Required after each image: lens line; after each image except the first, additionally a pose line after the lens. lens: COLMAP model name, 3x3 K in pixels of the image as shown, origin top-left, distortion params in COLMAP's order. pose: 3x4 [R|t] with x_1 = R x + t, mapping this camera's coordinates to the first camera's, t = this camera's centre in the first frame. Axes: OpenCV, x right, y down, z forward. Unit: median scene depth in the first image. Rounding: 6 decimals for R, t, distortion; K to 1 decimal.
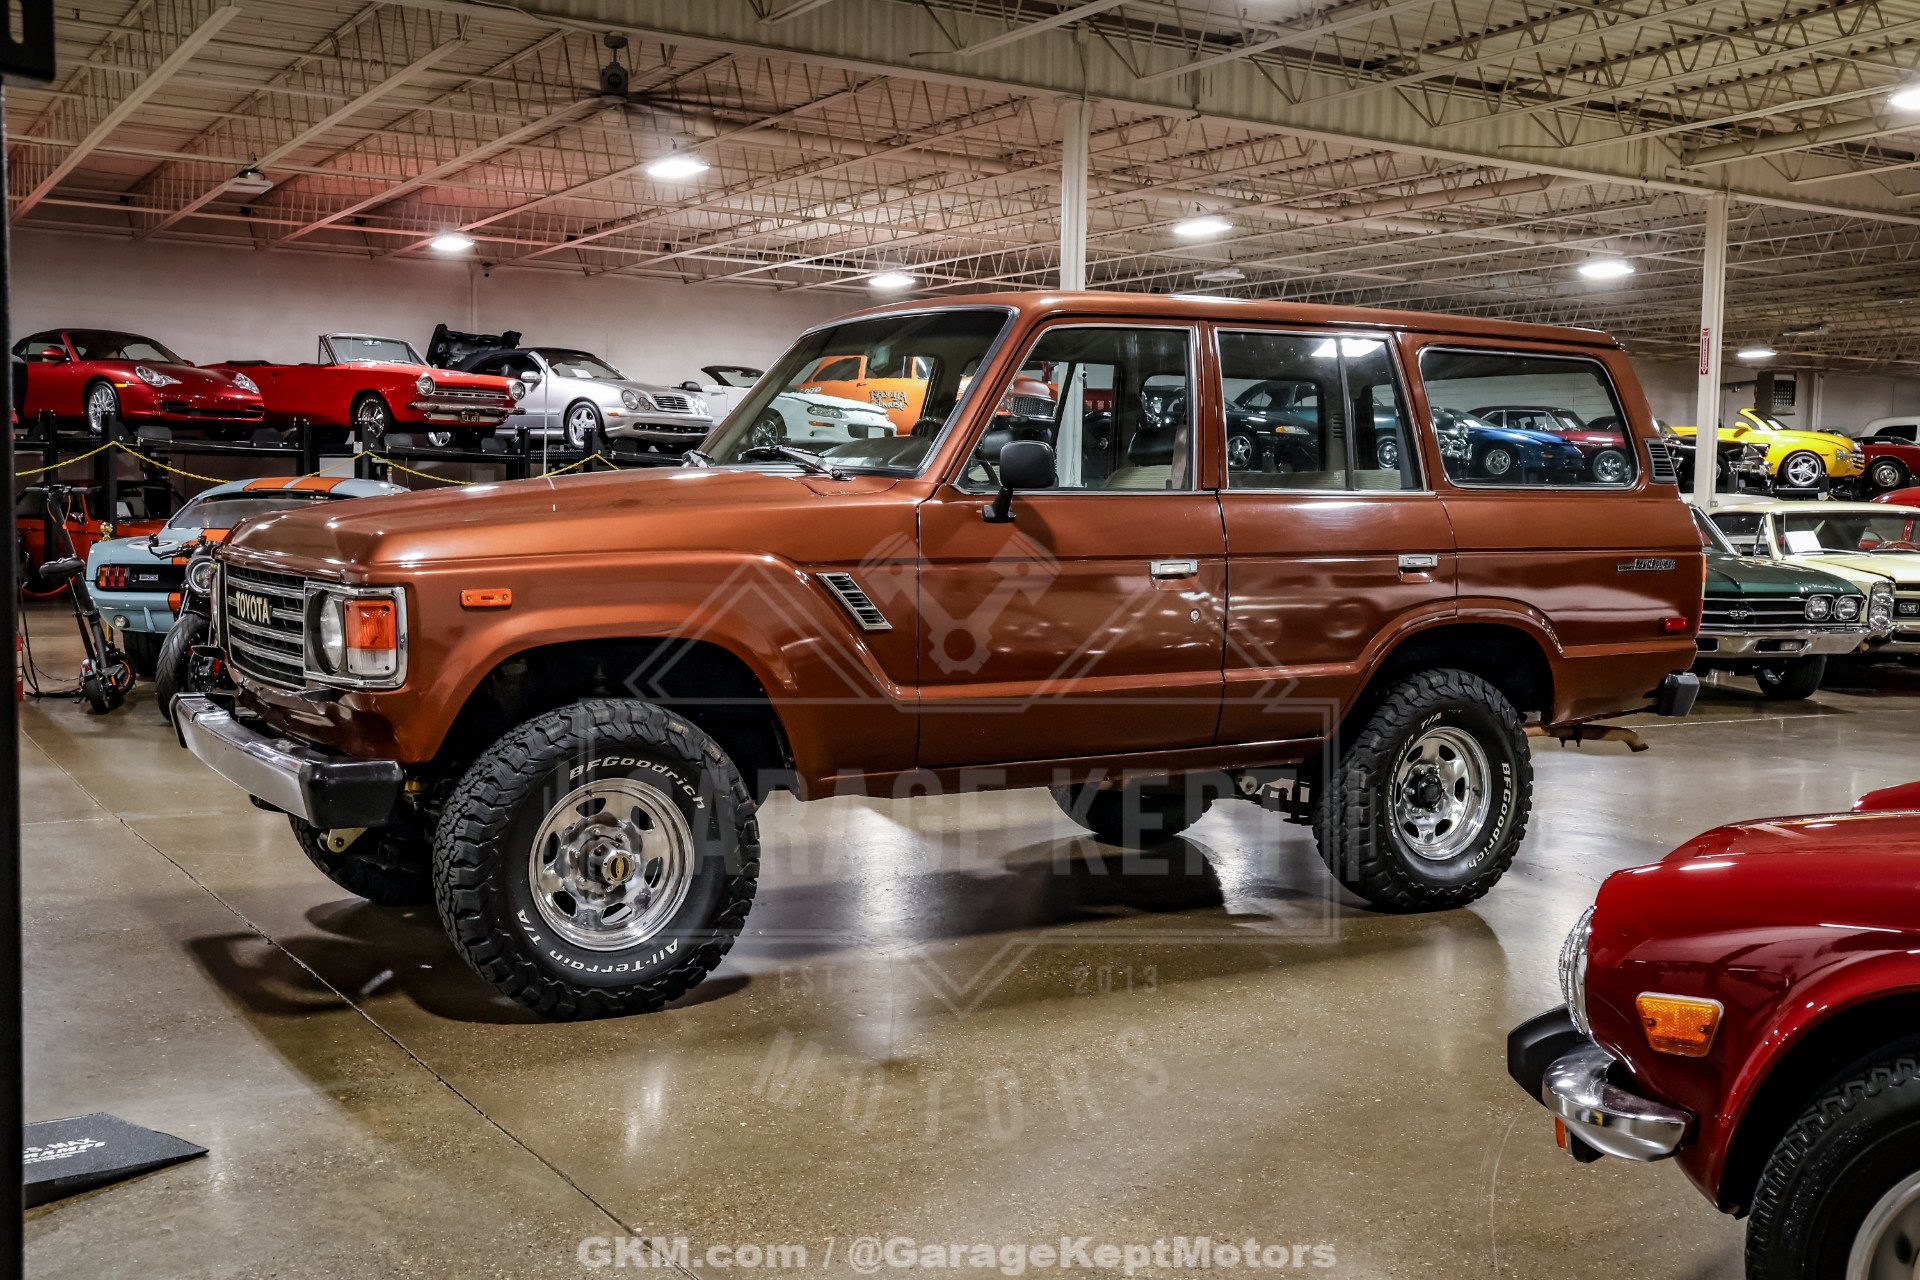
lens RADIAL K [[1980.6, 0, 956.6], [0, 1980.6, 645.8], [0, 0, 1]] dist [-0.075665, 0.272064]
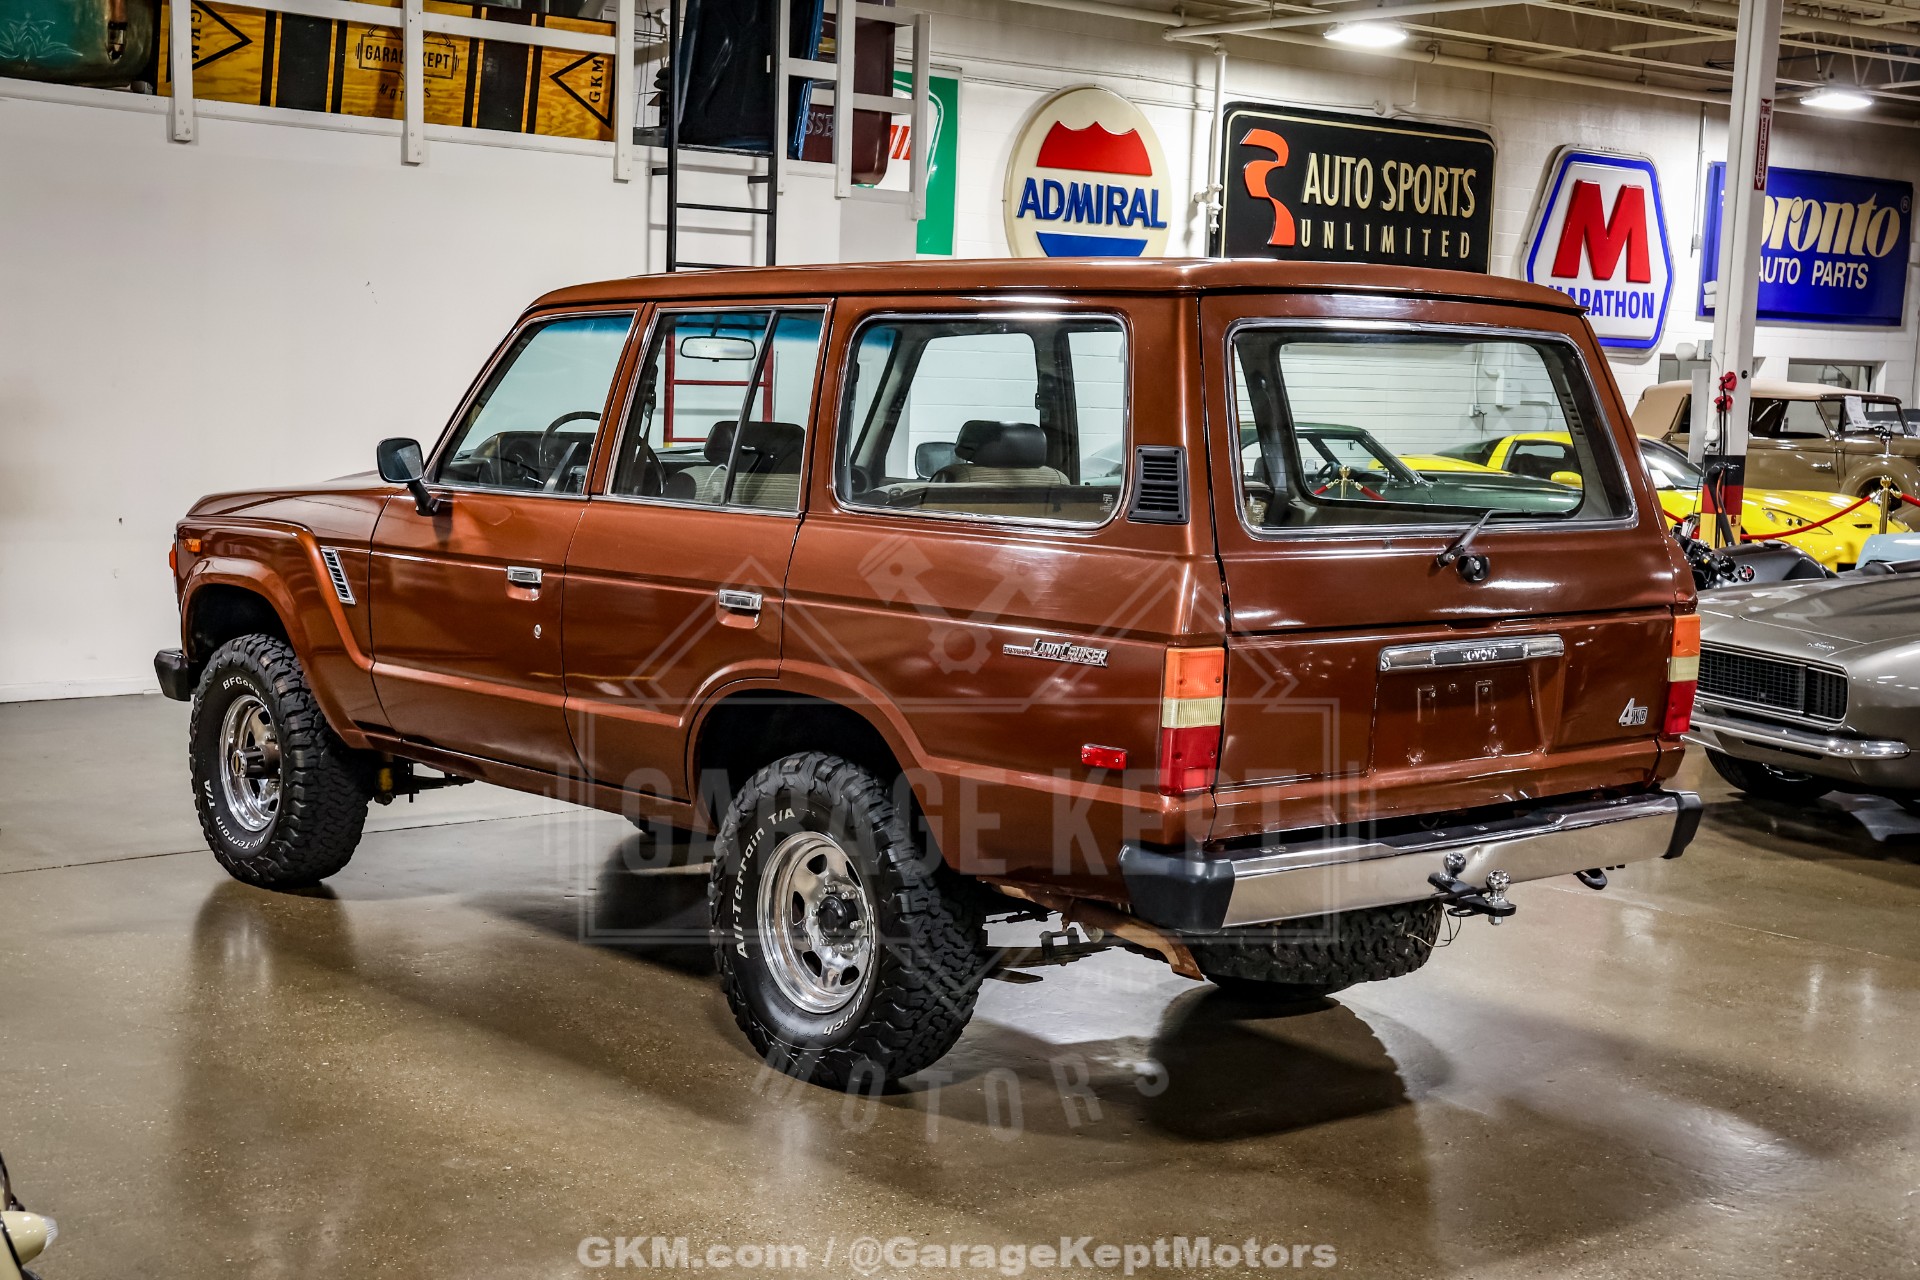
lens RADIAL K [[2717.2, 0, 960.0], [0, 2717.2, 640.0], [0, 0, 1]] dist [0.039336, 0.503411]
pose [[0.165773, 0.088099, -0.982221, 0.387578], [-0.100684, 0.992309, 0.072011, -0.033676], [0.981011, 0.086956, 0.173368, 0.270535]]
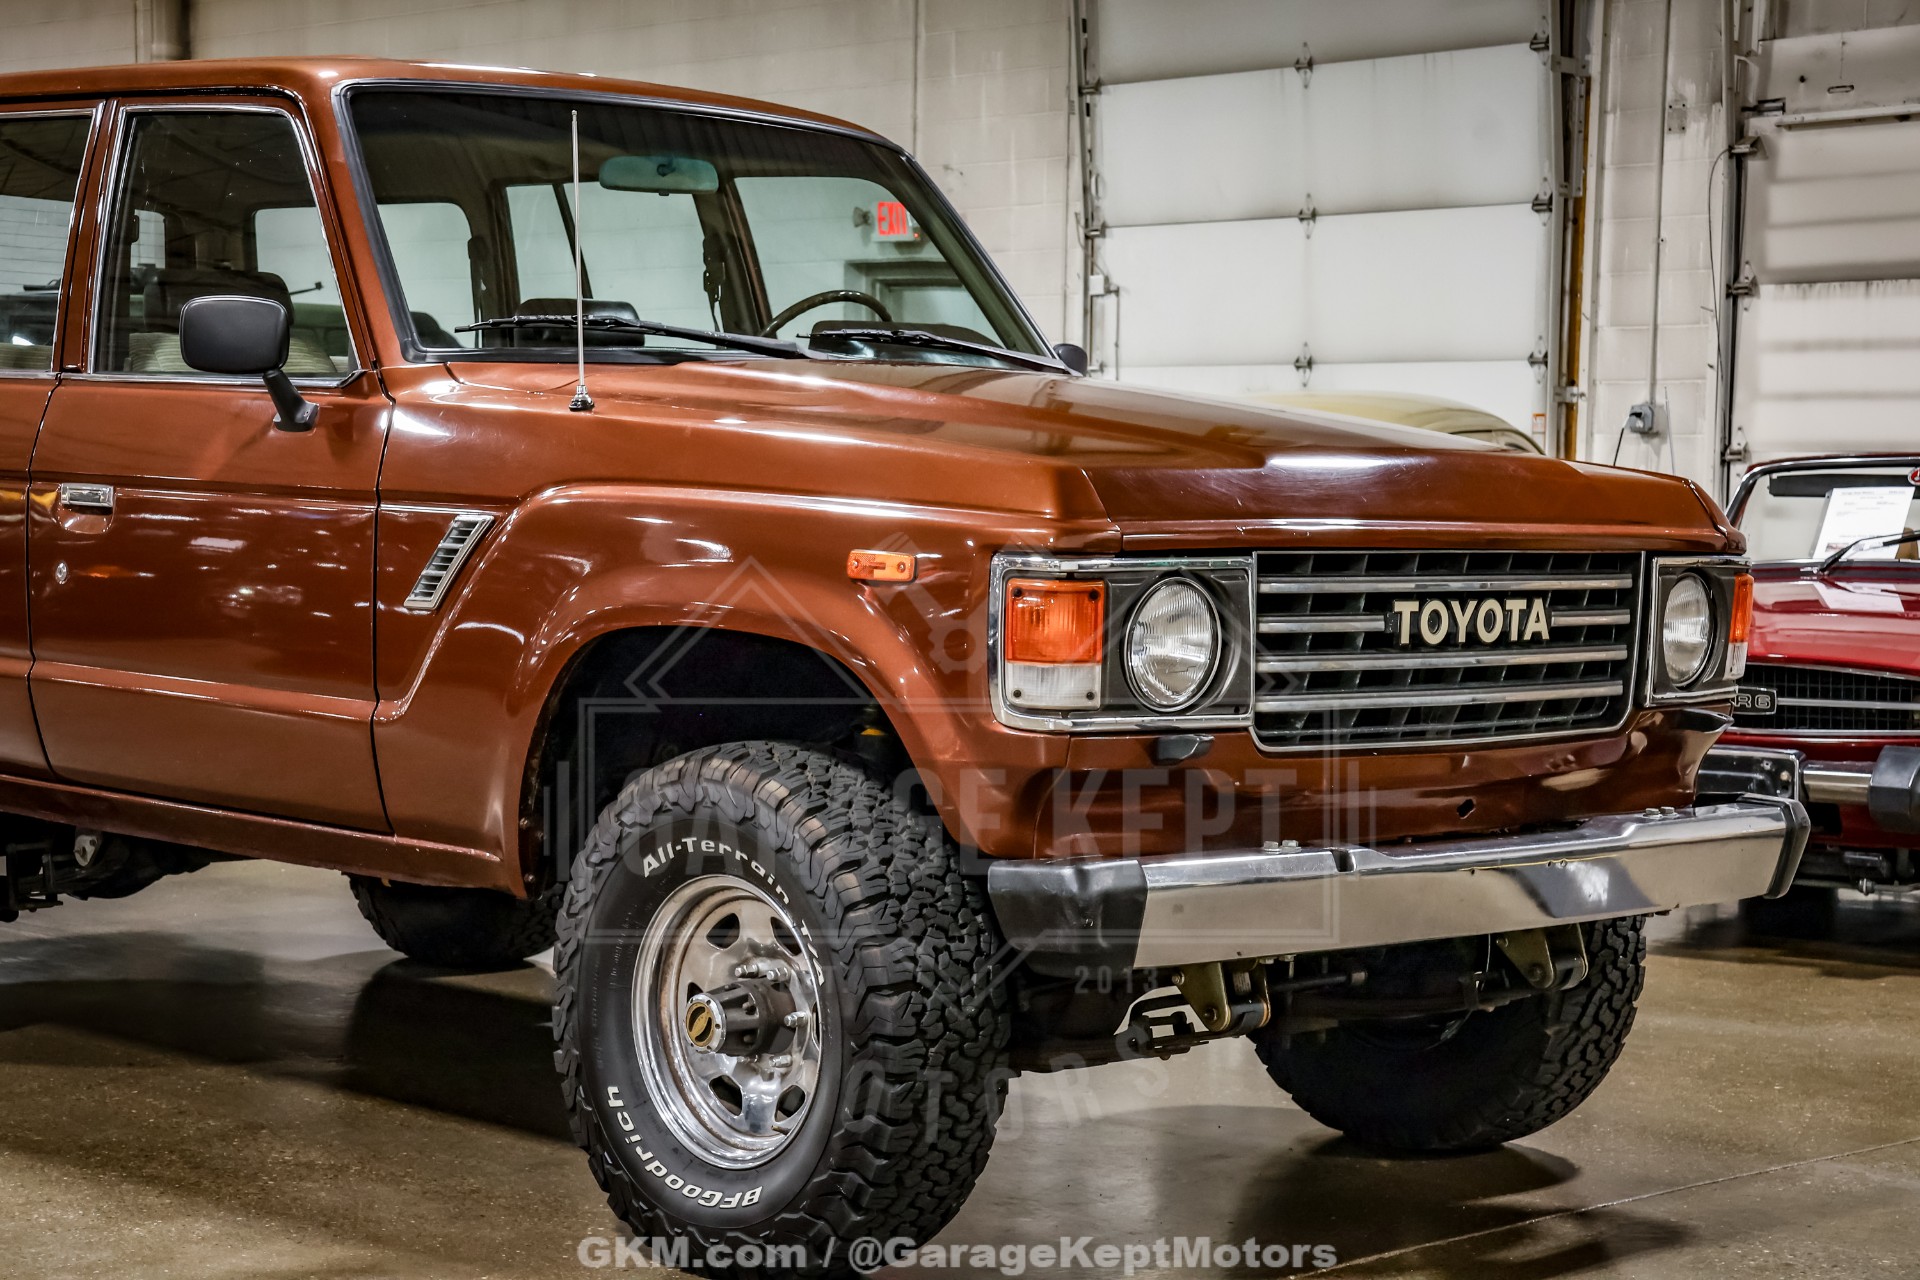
lens RADIAL K [[3281.7, 0, 951.1], [0, 3281.7, 649.7], [0, 0, 1]] dist [0.183746, 0.313492]
pose [[-0.196430, -0.070207, 0.978001, -0.320645], [0.051543, 0.995315, 0.081802, -0.024614], [-0.979162, 0.066478, -0.191892, 0.338962]]
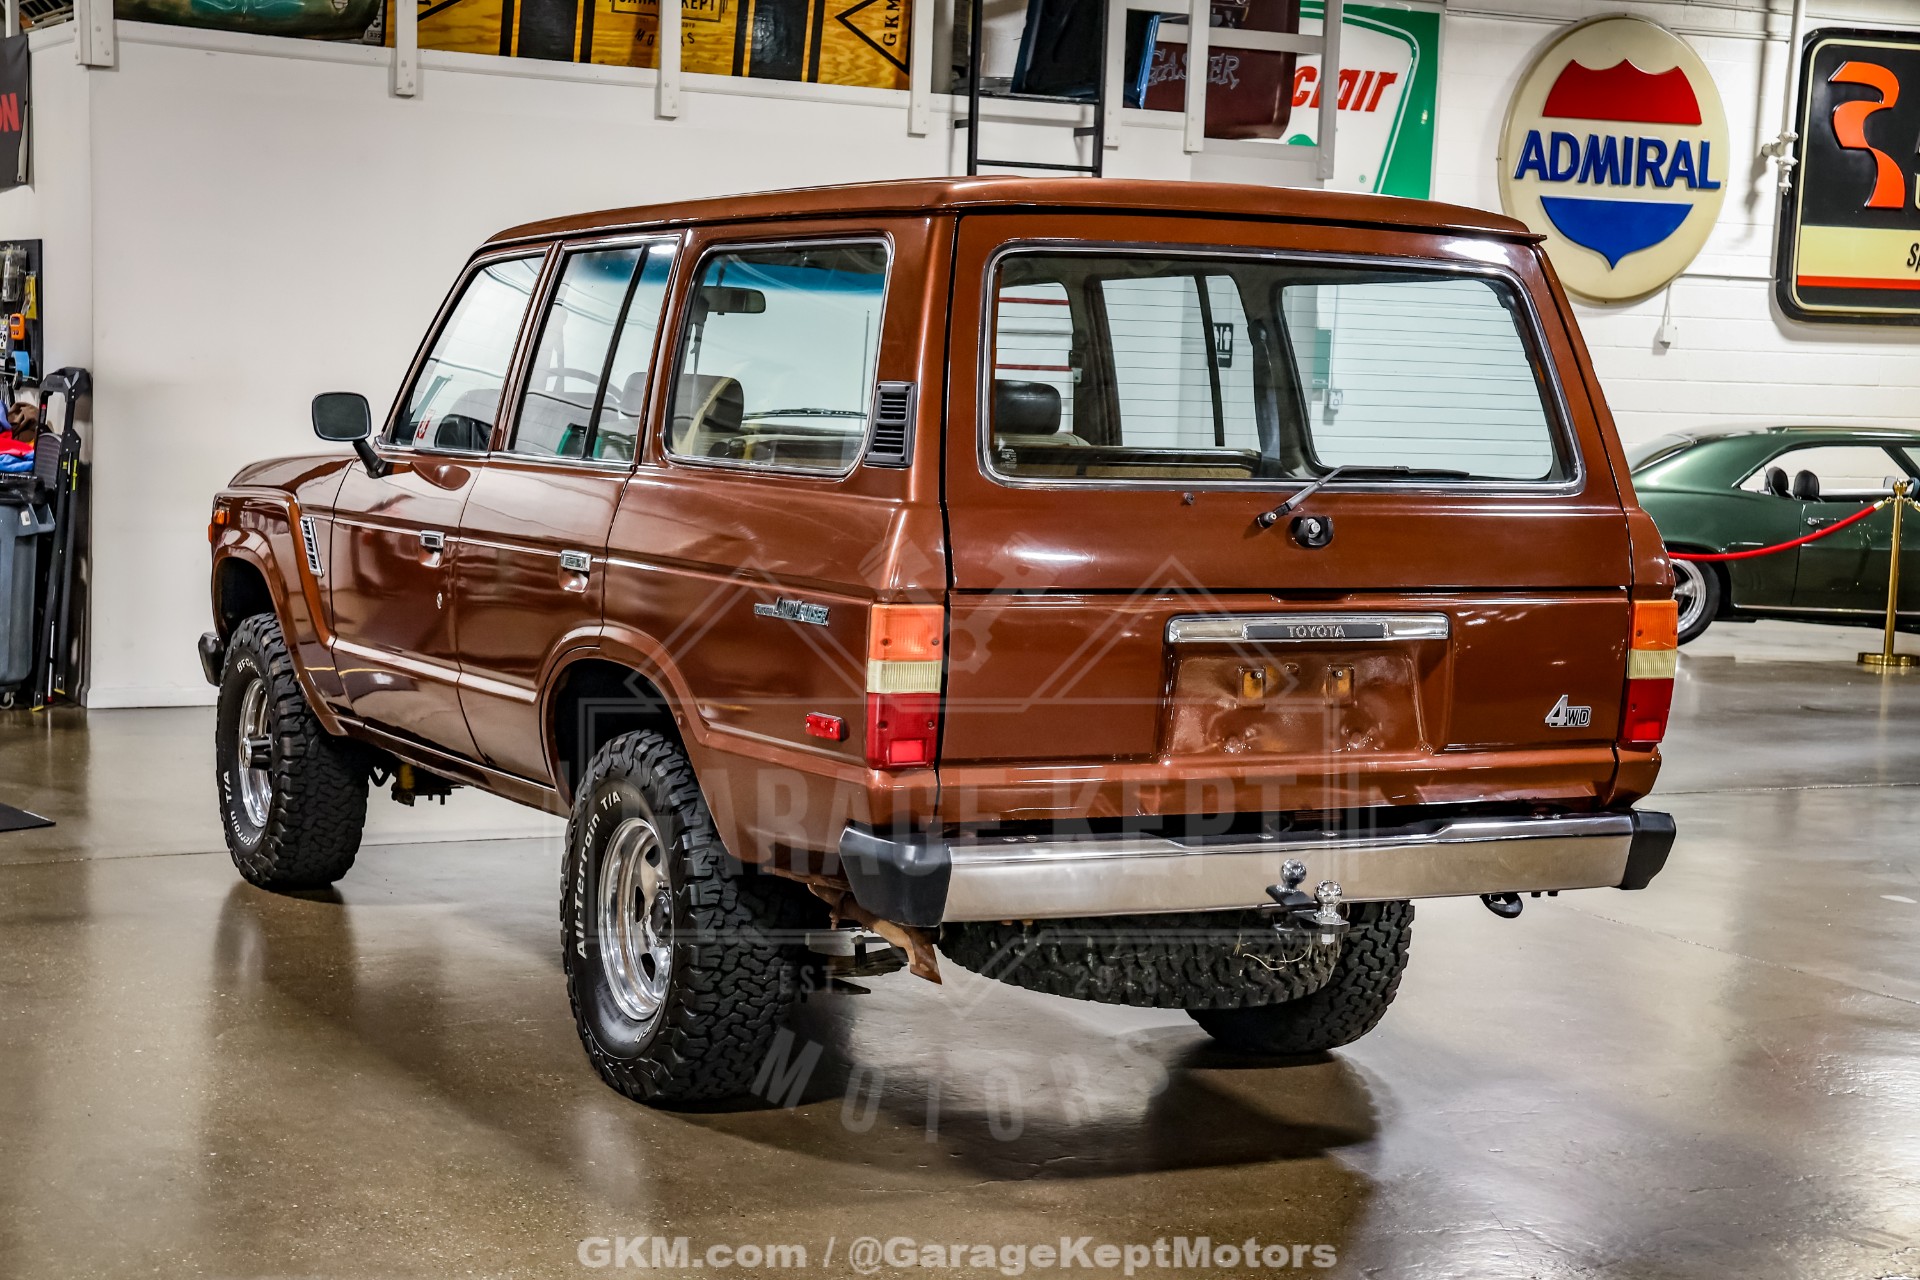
lens RADIAL K [[3281.7, 0, 951.1], [0, 3281.7, 649.7], [0, 0, 1]] dist [0.183746, 0.313492]
pose [[-0.073346, 0.068578, -0.994946, 0.416706], [-0.108850, 0.991123, 0.076339, -0.034572], [0.991349, 0.113899, -0.065230, 0.363934]]
